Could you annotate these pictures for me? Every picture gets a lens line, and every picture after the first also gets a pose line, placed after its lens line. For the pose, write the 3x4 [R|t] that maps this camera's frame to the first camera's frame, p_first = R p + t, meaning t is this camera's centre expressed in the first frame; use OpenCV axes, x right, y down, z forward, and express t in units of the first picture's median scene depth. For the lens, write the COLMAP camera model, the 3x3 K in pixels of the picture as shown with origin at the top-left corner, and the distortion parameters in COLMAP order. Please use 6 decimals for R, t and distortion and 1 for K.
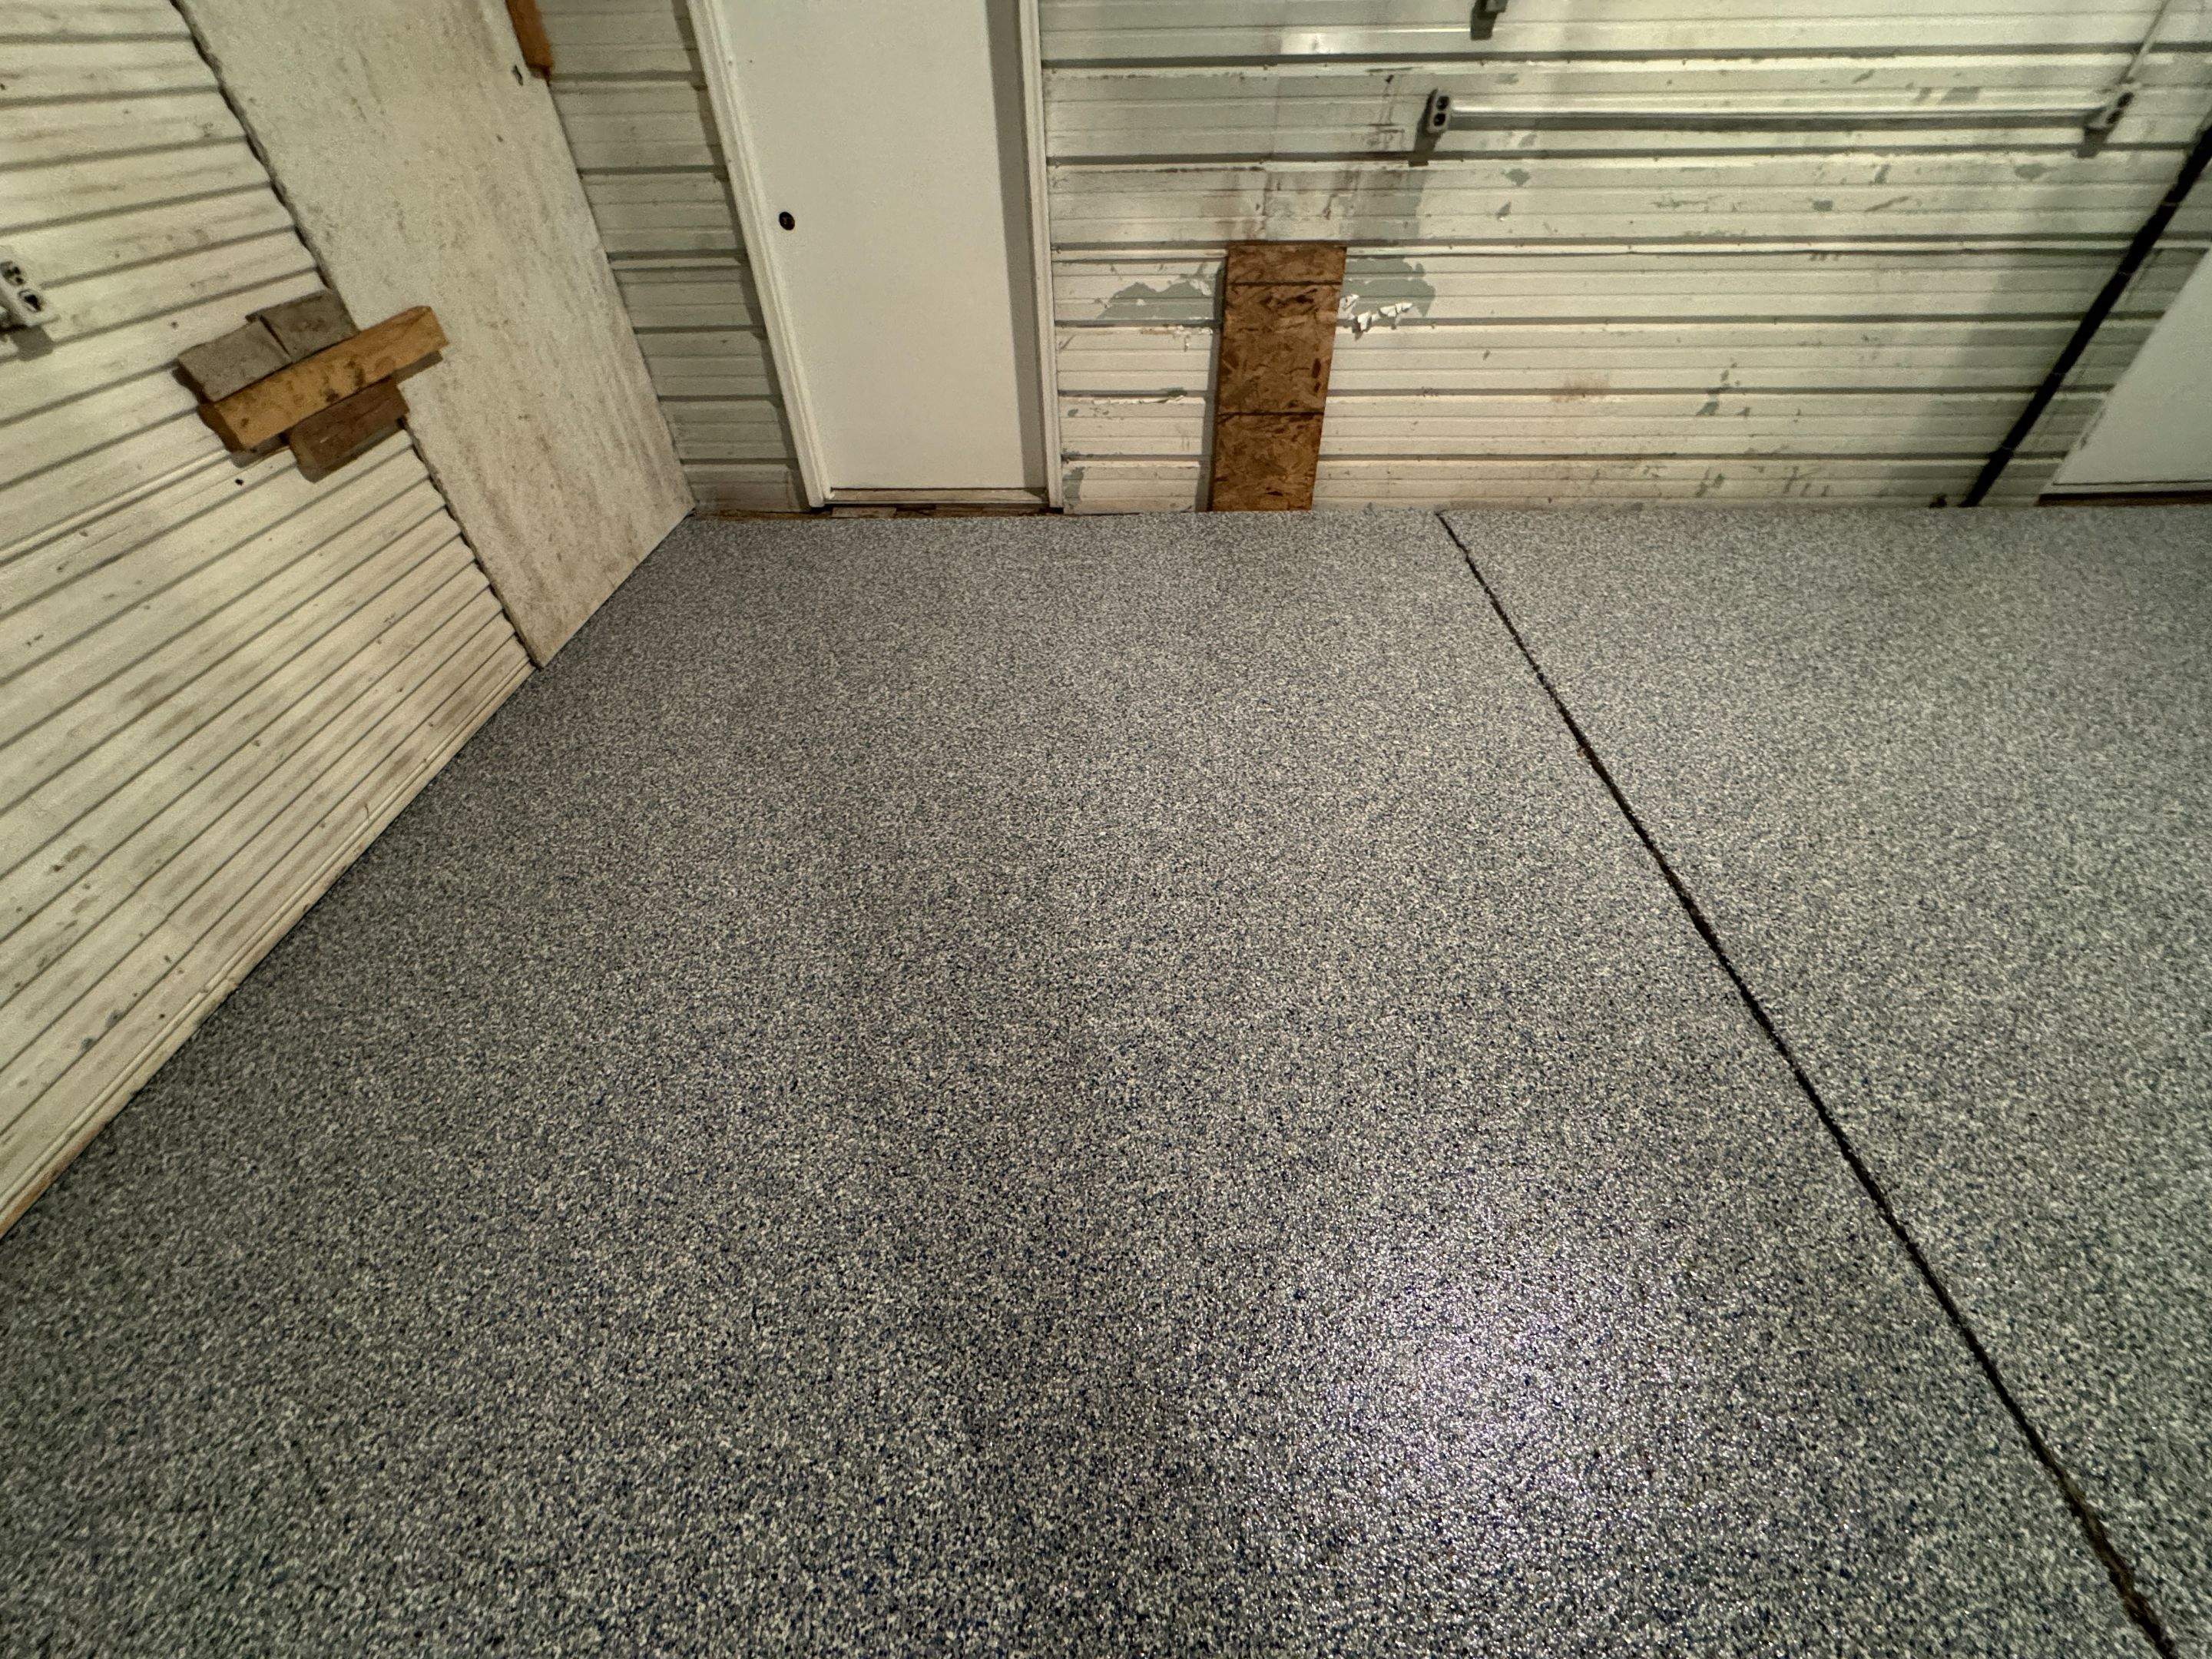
lens RADIAL K [[882.5, 0, 1108.8], [0, 882.5, 822.5], [0, 0, 1]] dist [-0.001111, -0.000098]
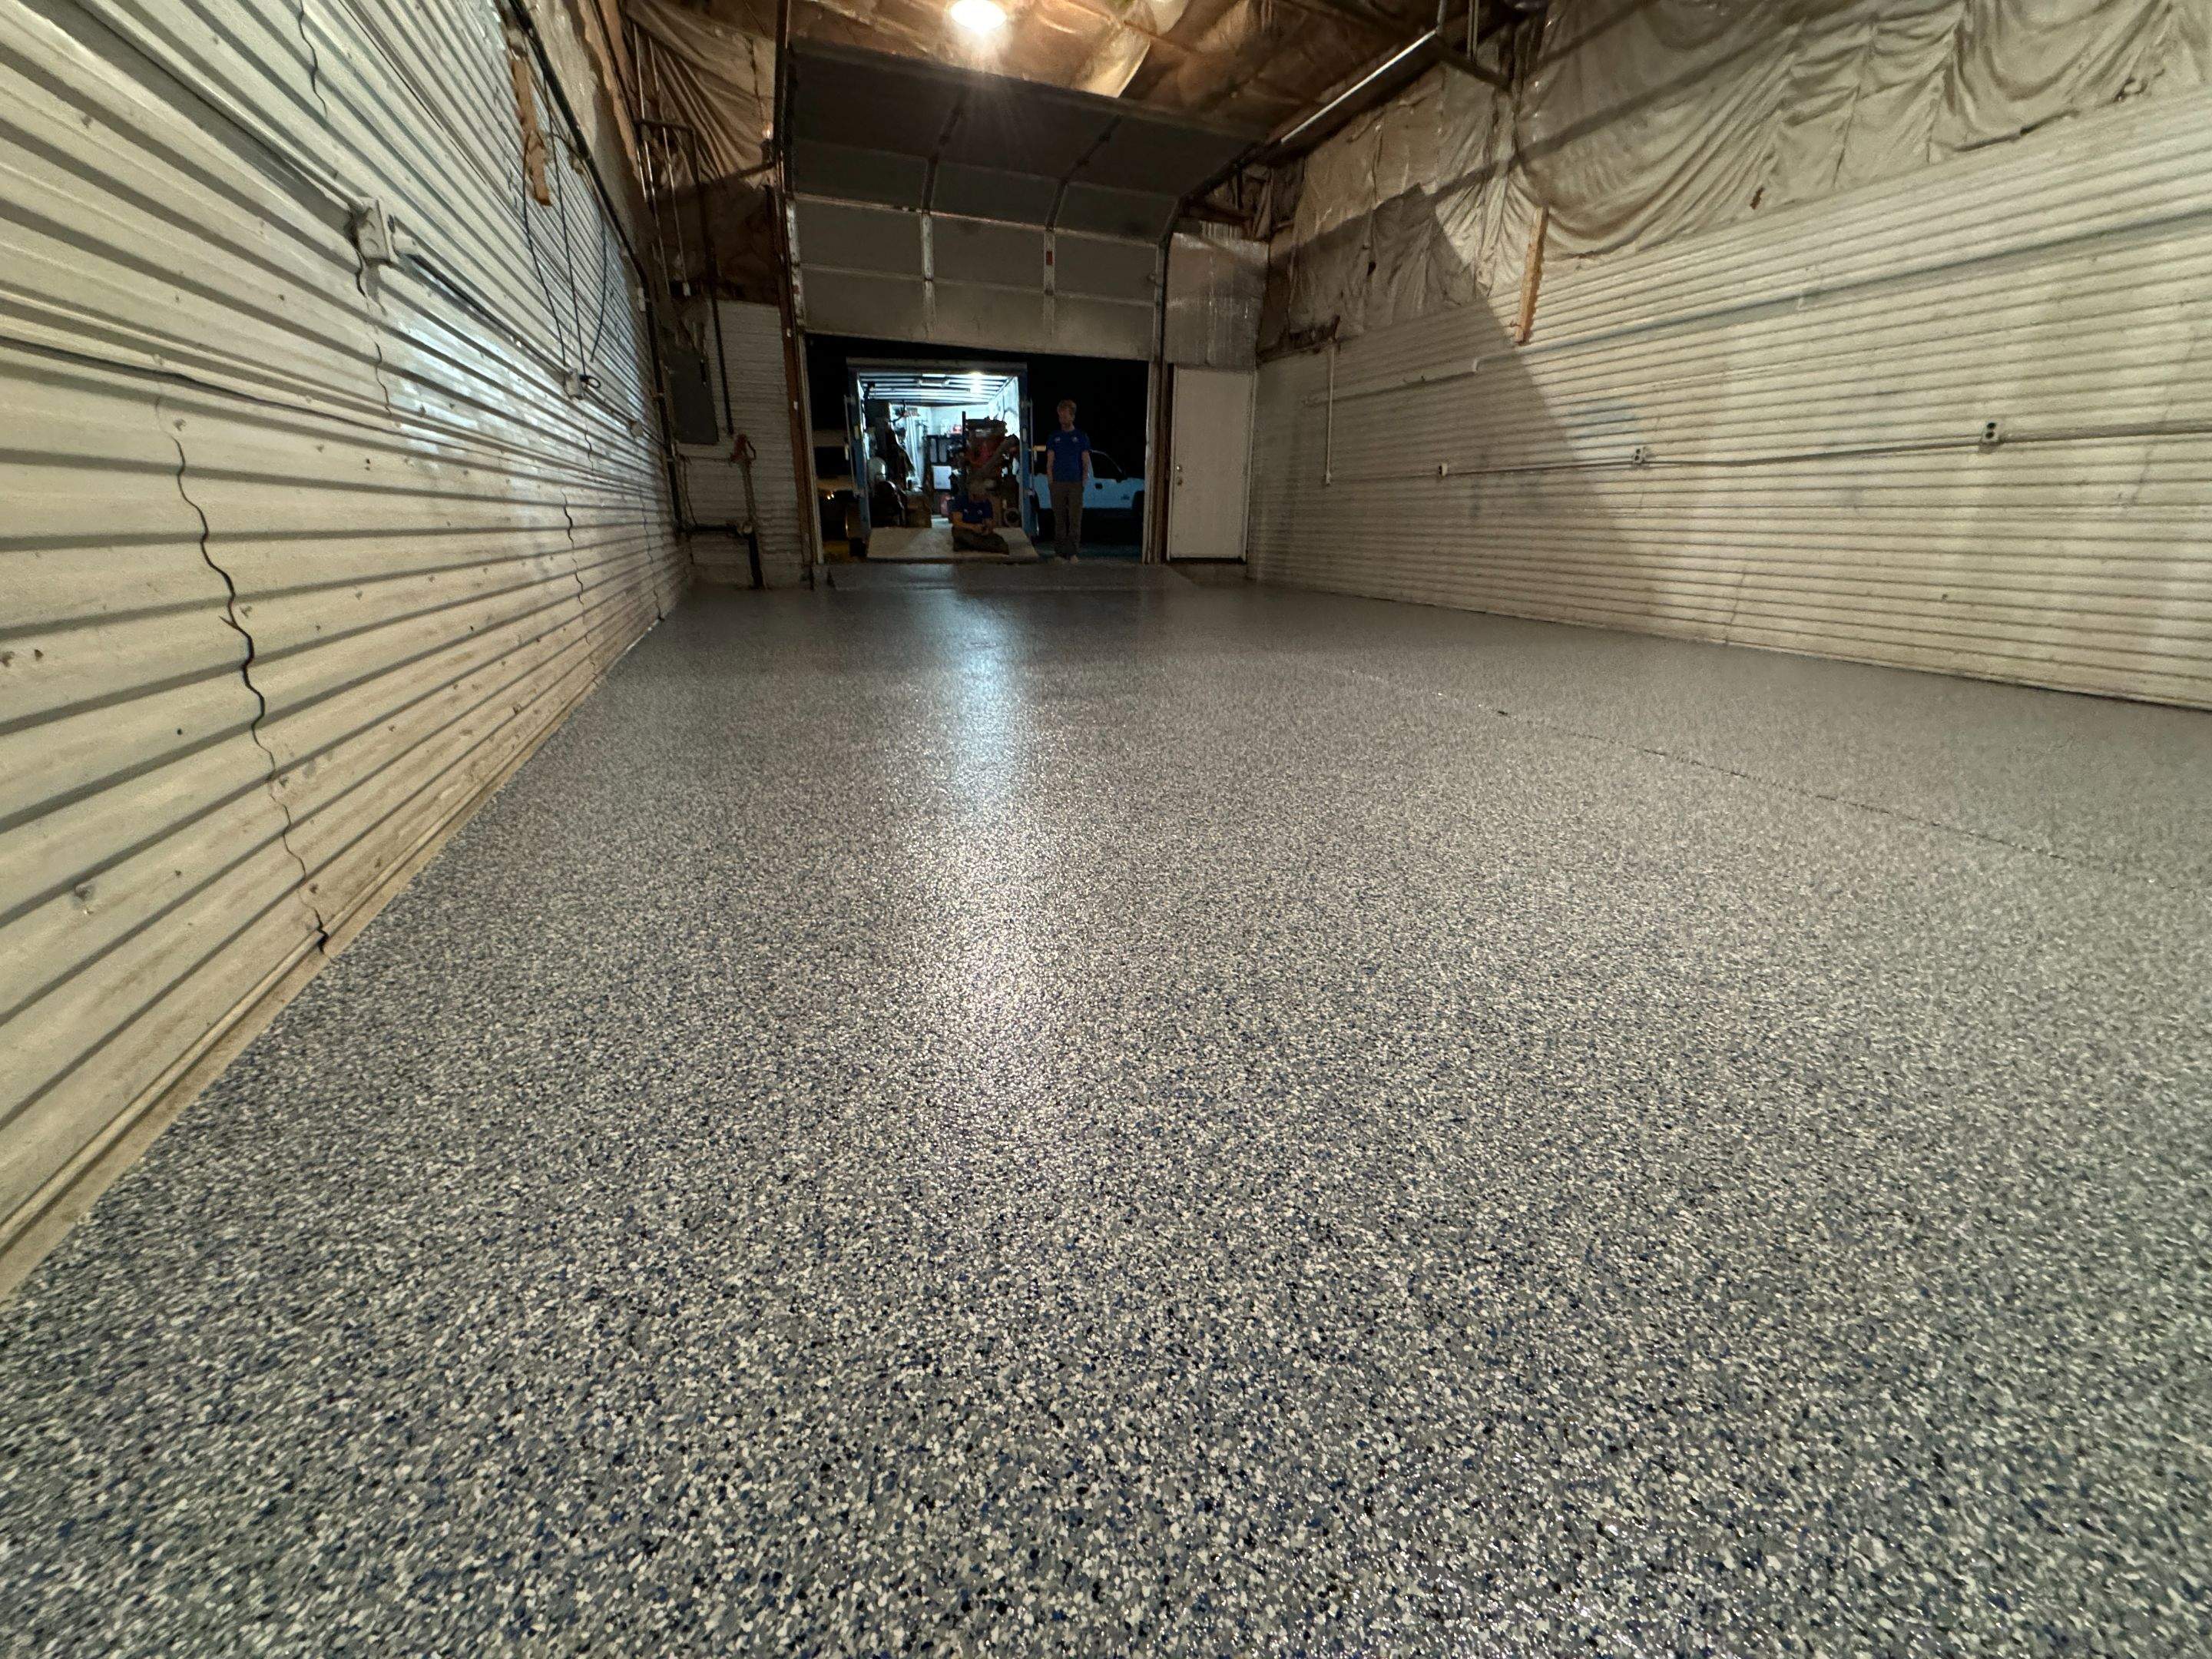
lens RADIAL K [[882.5, 0, 1108.6], [0, 882.5, 822.1], [0, 0, 1]] dist [-0.001111, -0.000098]
pose [[-0.925756, 0.123927, -0.357236, 1.303773], [-0.254033, 0.495950, 0.830362, -0.365192], [0.280075, 0.859462, -0.427647, 0.761398]]
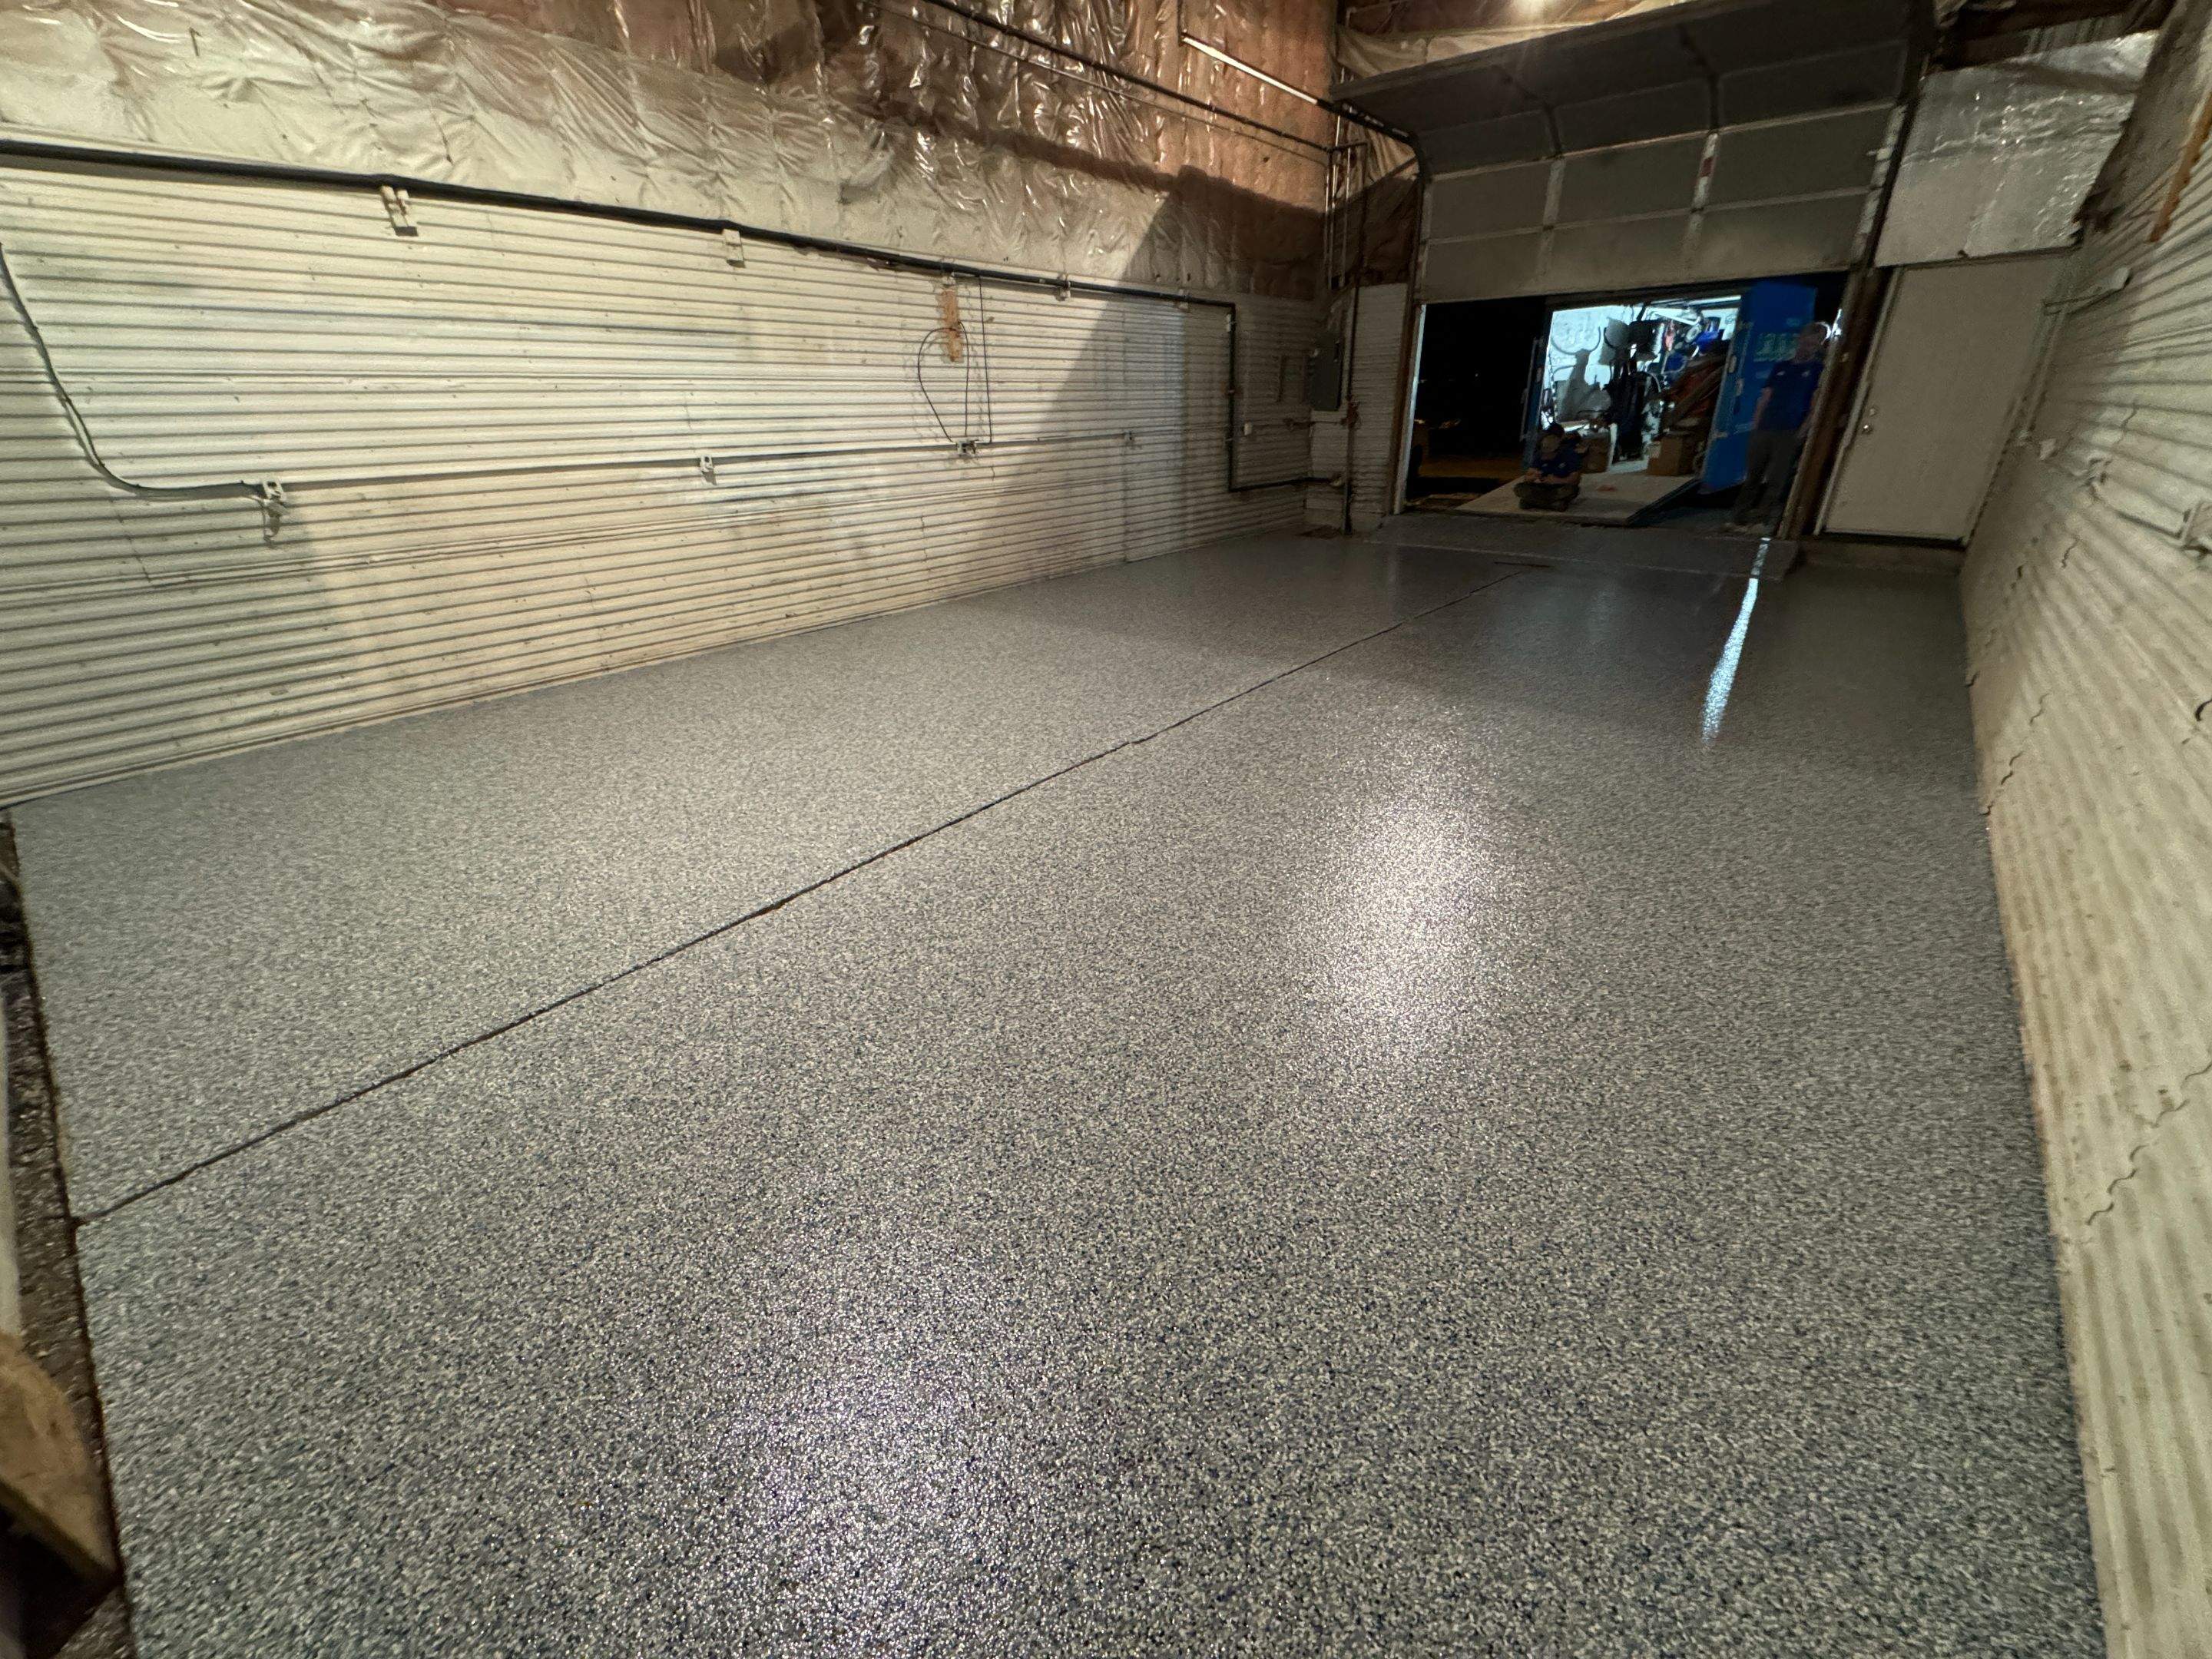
lens RADIAL K [[882.5, 0, 1109.8], [0, 882.5, 825.6], [0, 0, 1]] dist [-0.001111, -0.000098]
pose [[-0.783330, -0.241186, 0.572908, -0.400263], [0.439960, 0.435971, 0.785089, -0.695589], [-0.439124, 0.867040, -0.235397, 0.766304]]
